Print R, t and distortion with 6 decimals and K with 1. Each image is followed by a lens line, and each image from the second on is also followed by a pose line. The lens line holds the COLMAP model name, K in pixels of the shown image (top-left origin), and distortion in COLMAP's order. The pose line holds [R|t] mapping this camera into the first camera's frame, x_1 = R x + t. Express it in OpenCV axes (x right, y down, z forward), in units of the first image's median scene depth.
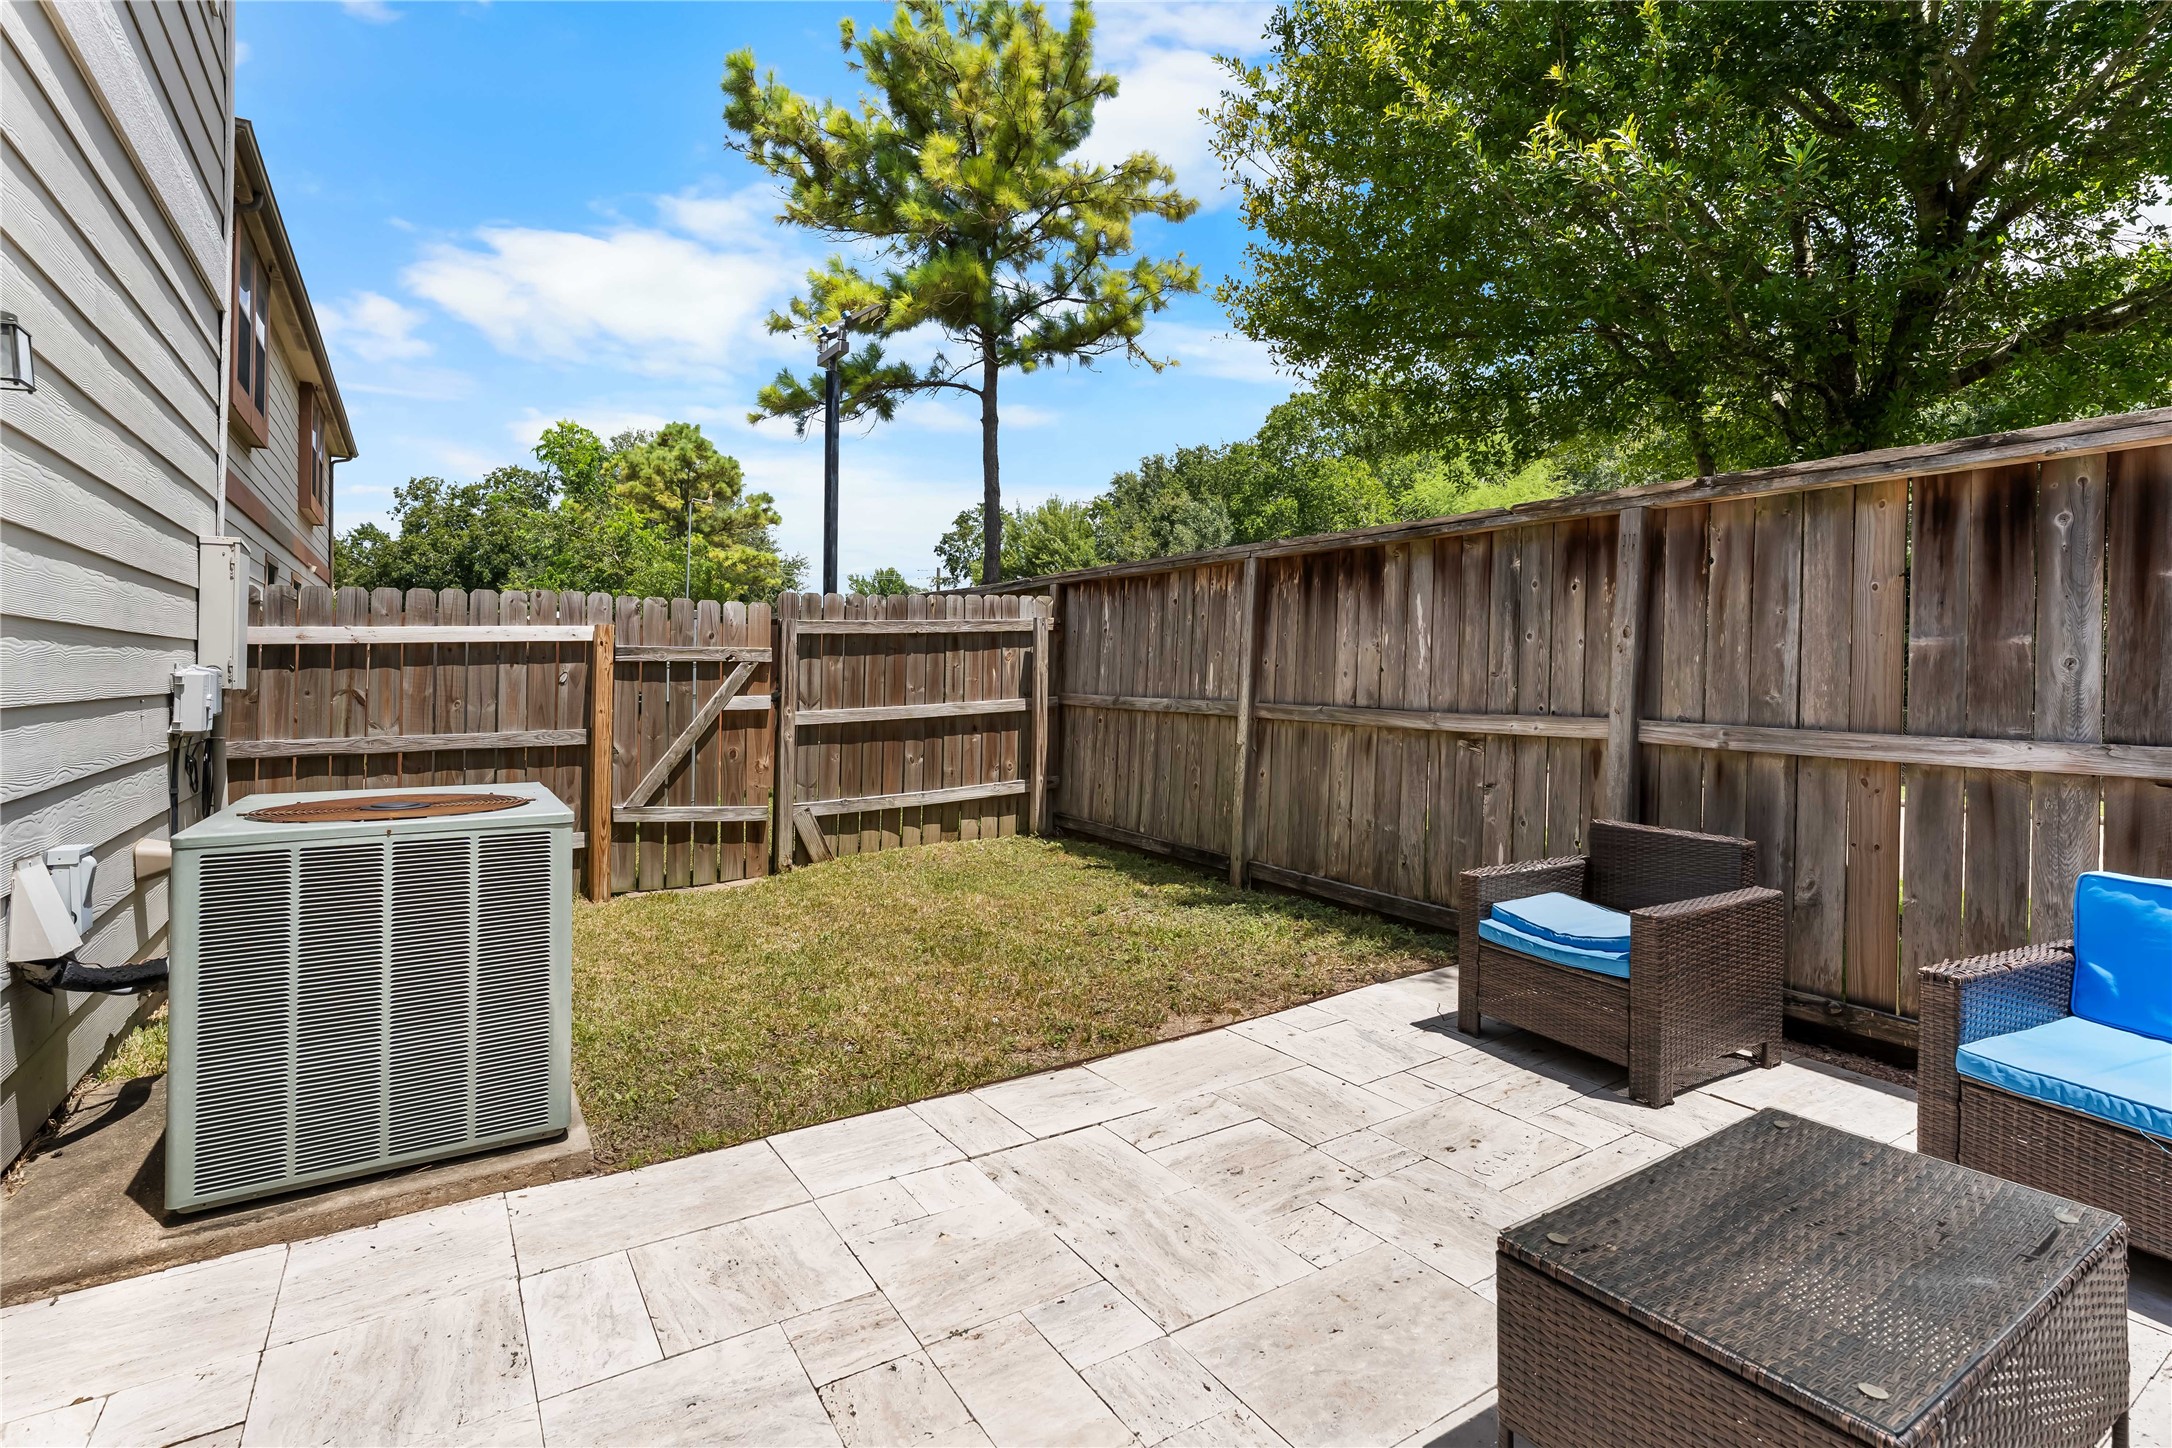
lens RADIAL K [[987.5, 0, 1088.4], [0, 987.5, 705.7], [0, 0, 1]] dist [0.001872, -0.001825]
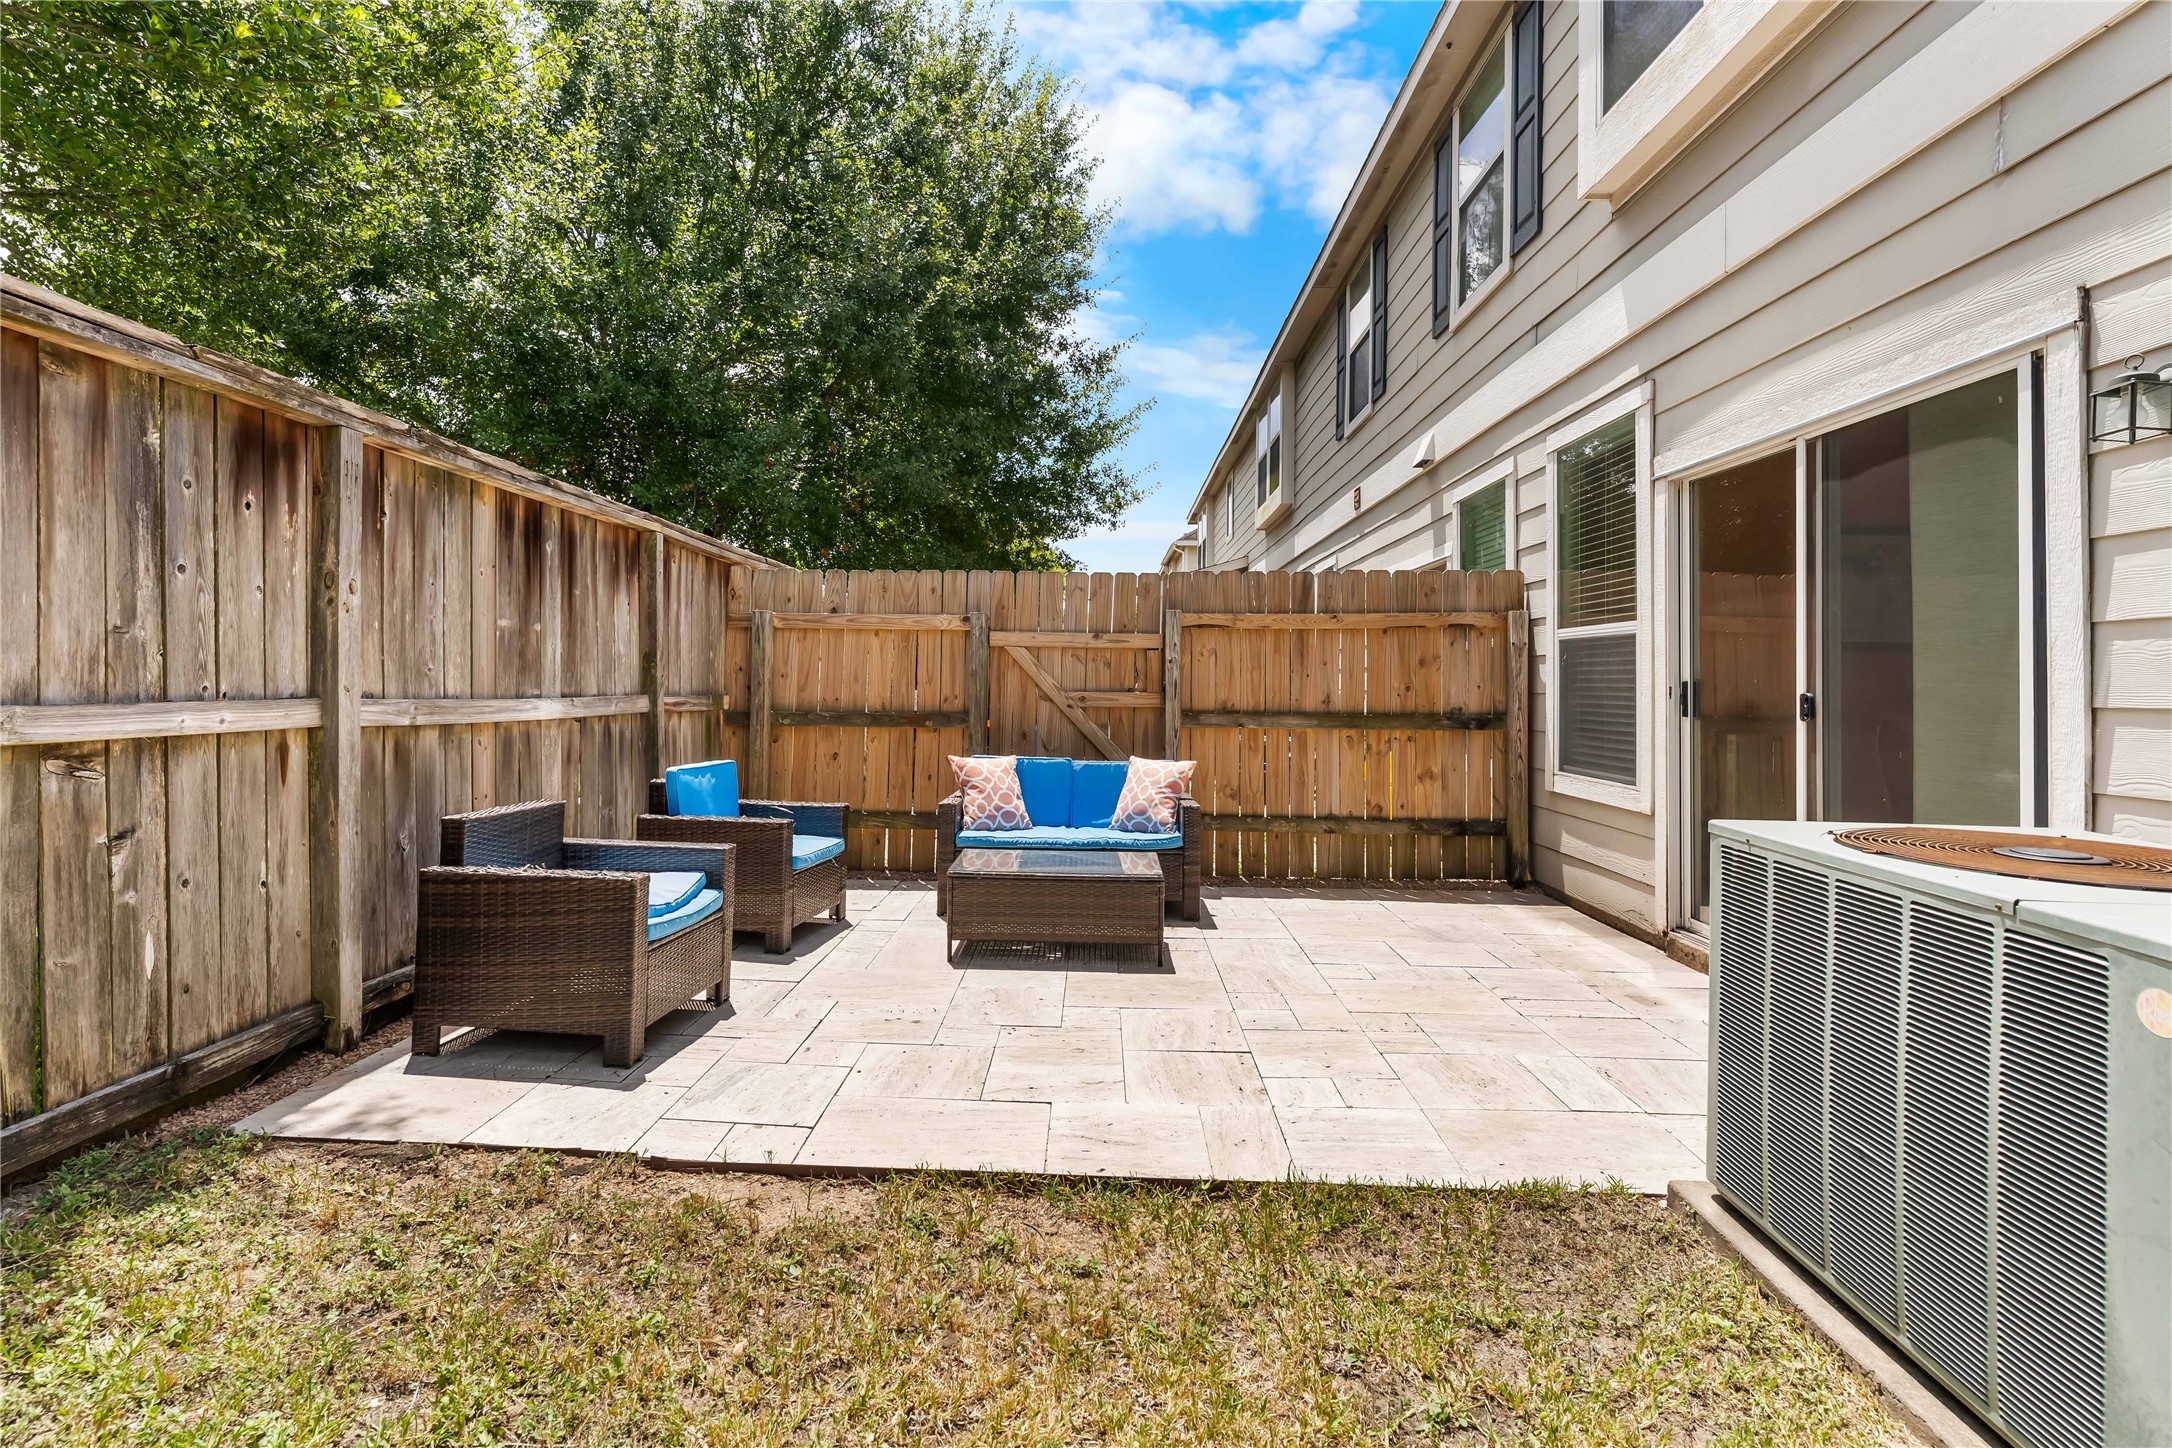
lens RADIAL K [[987.5, 0, 1038.1], [0, 987.5, 672.3], [0, 0, 1]] dist [0.001872, -0.001825]
pose [[-0.791604, -0.017778, 0.610776, -0.340633], [-0.005982, 0.999754, 0.021347, -0.024724], [-0.611005, 0.013245, -0.791516, 1.199363]]
